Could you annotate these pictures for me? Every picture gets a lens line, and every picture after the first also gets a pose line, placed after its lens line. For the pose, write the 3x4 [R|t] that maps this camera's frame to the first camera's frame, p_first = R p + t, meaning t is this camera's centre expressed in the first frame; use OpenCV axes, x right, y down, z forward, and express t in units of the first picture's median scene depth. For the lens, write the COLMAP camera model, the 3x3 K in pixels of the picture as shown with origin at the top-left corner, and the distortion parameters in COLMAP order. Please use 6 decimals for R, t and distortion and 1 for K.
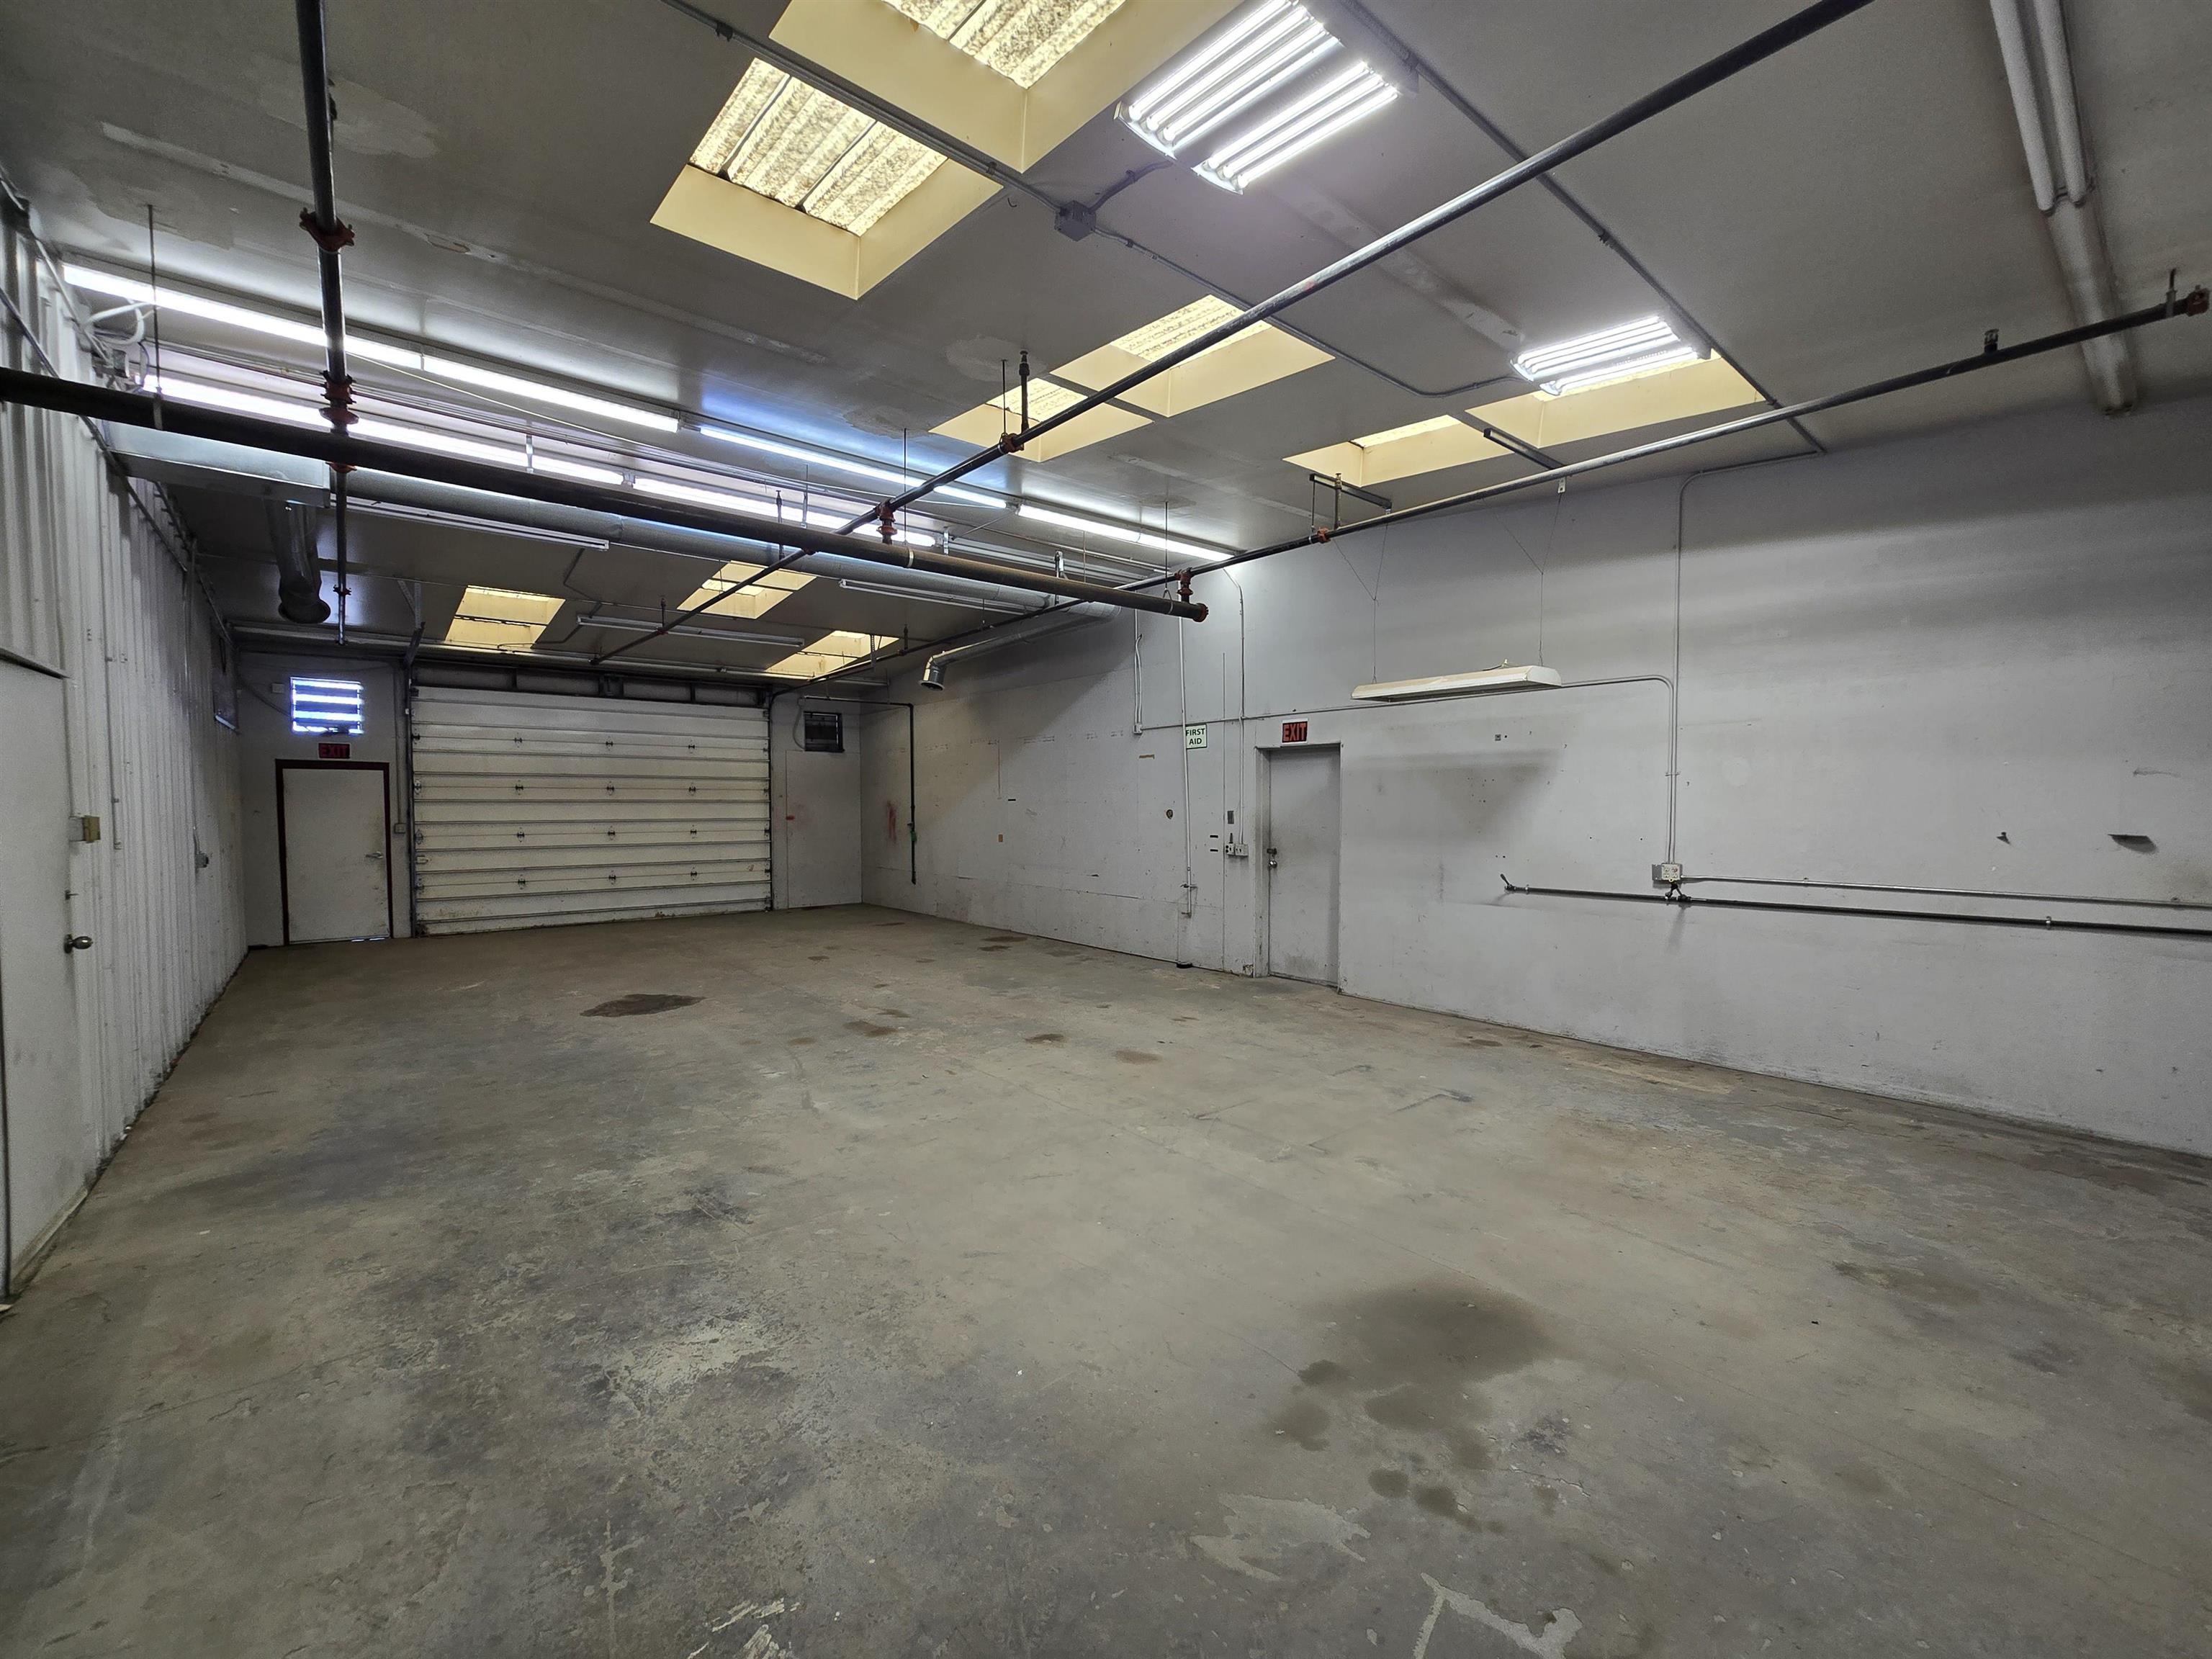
lens RADIAL K [[918.1, 0, 1102.8], [0, 918.1, 813.0], [0, 0, 1]] dist [-0.008400, 0.003330]
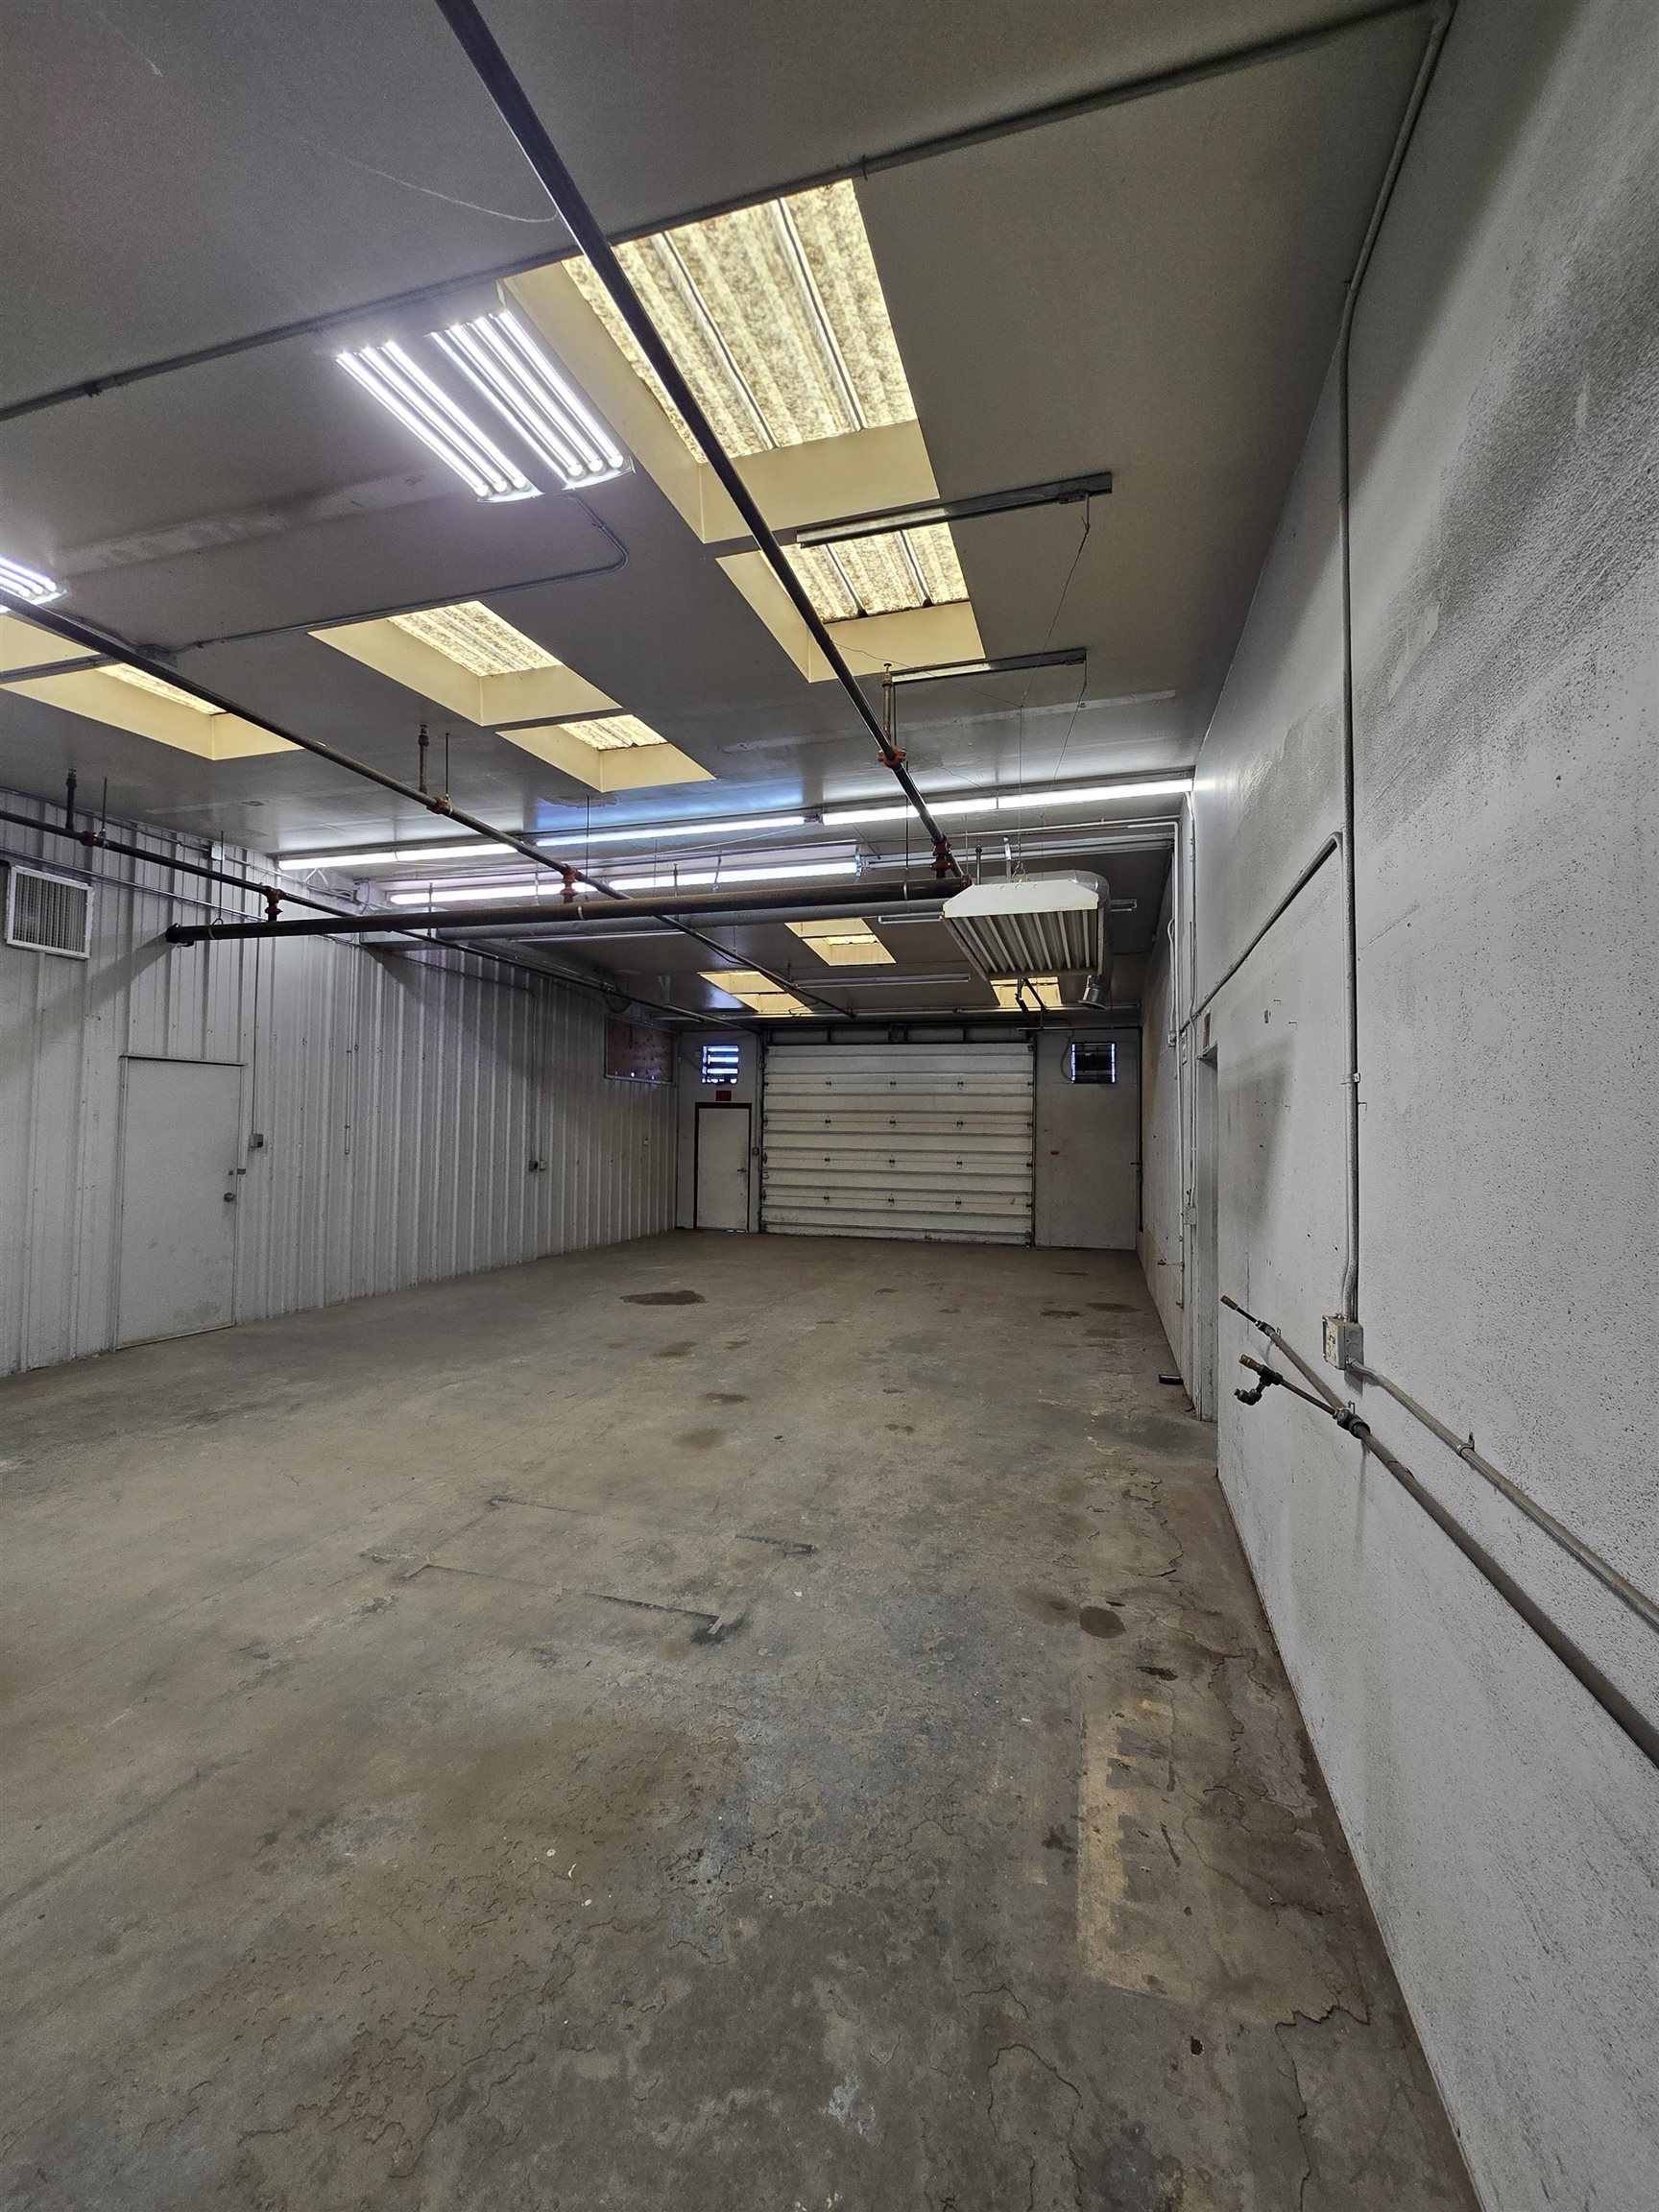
lens RADIAL K [[918.1, 0, 829.6], [0, 918.1, 1085.1], [0, 0, 1]] dist [-0.008400, 0.003330]
pose [[0.553962, -0.032915, -0.831891, 1.129439], [-0.024057, 0.998168, -0.055514, -0.021643], [0.832195, 0.050766, 0.552155, 0.850195]]
